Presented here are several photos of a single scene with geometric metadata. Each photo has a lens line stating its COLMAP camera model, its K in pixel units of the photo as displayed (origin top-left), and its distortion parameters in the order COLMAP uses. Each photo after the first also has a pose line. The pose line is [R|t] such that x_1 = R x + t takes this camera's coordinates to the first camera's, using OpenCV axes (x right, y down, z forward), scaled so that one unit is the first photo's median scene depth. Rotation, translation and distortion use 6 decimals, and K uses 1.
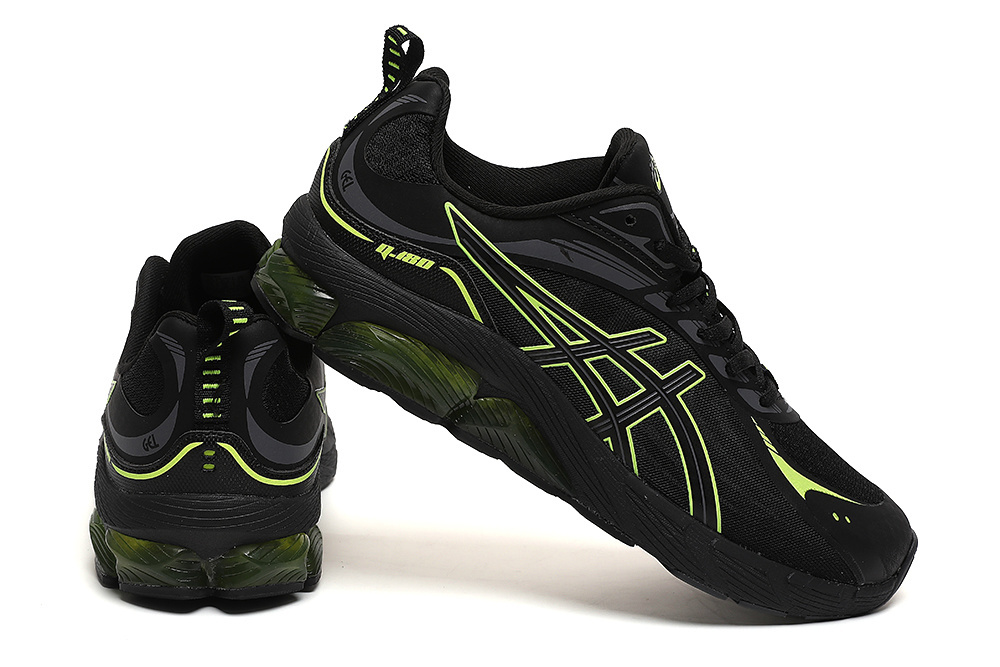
lens RADIAL K [[2244.8, 0, 500.0], [0, 2244.8, 333.5], [0, 0, 1]] dist [0.097676, -0.395953]
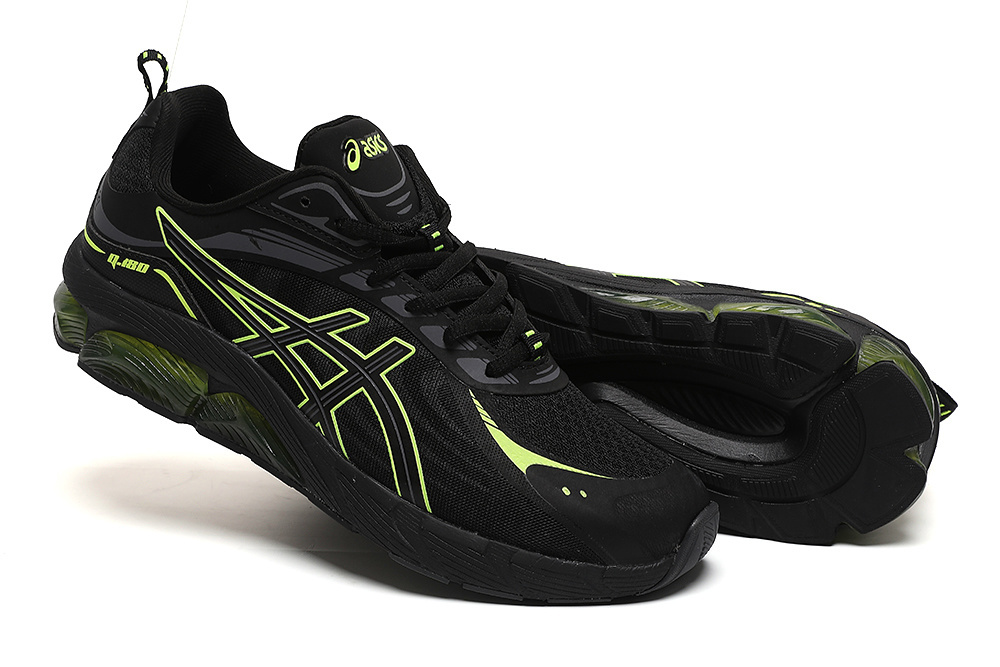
lens RADIAL K [[2244.8, 0, 500.0], [0, 2244.8, 333.5], [0, 0, 1]] dist [0.097676, -0.395953]
pose [[0.865806, -0.100091, -0.490267, 0.610782], [0.061855, 0.993684, -0.093632, 0.105630], [0.496542, 0.050741, 0.866529, 0.179727]]
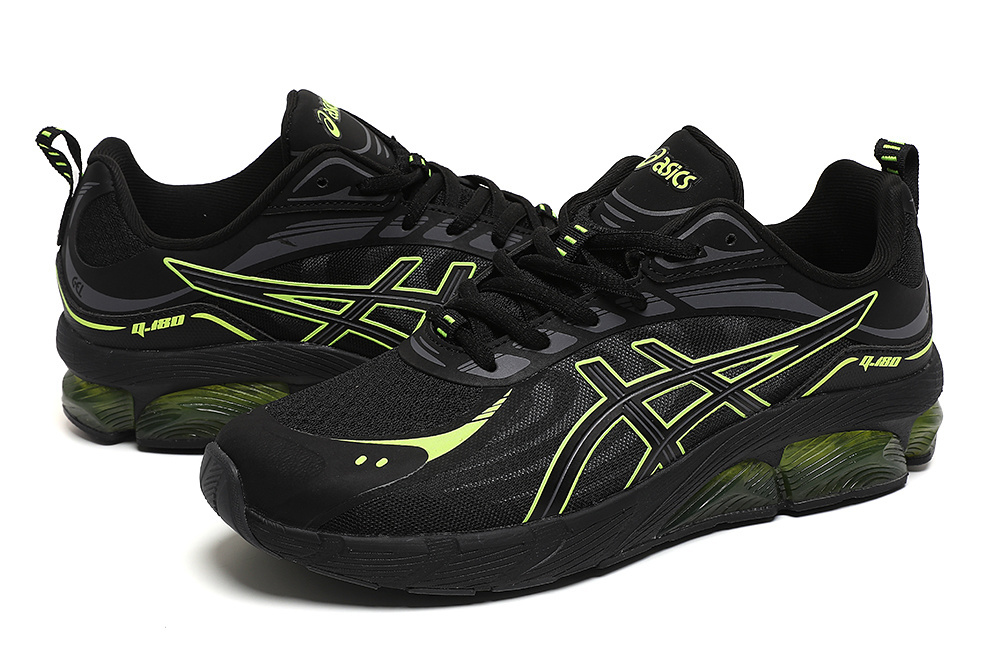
lens RADIAL K [[2244.8, 0, 500.0], [0, 2244.8, 333.5], [0, 0, 1]] dist [0.097676, -0.395953]
pose [[0.848792, -0.504216, -0.159117, 0.251911], [0.518476, 0.852723, 0.063608, -0.014785], [0.103610, -0.136488, 0.985209, -0.005742]]
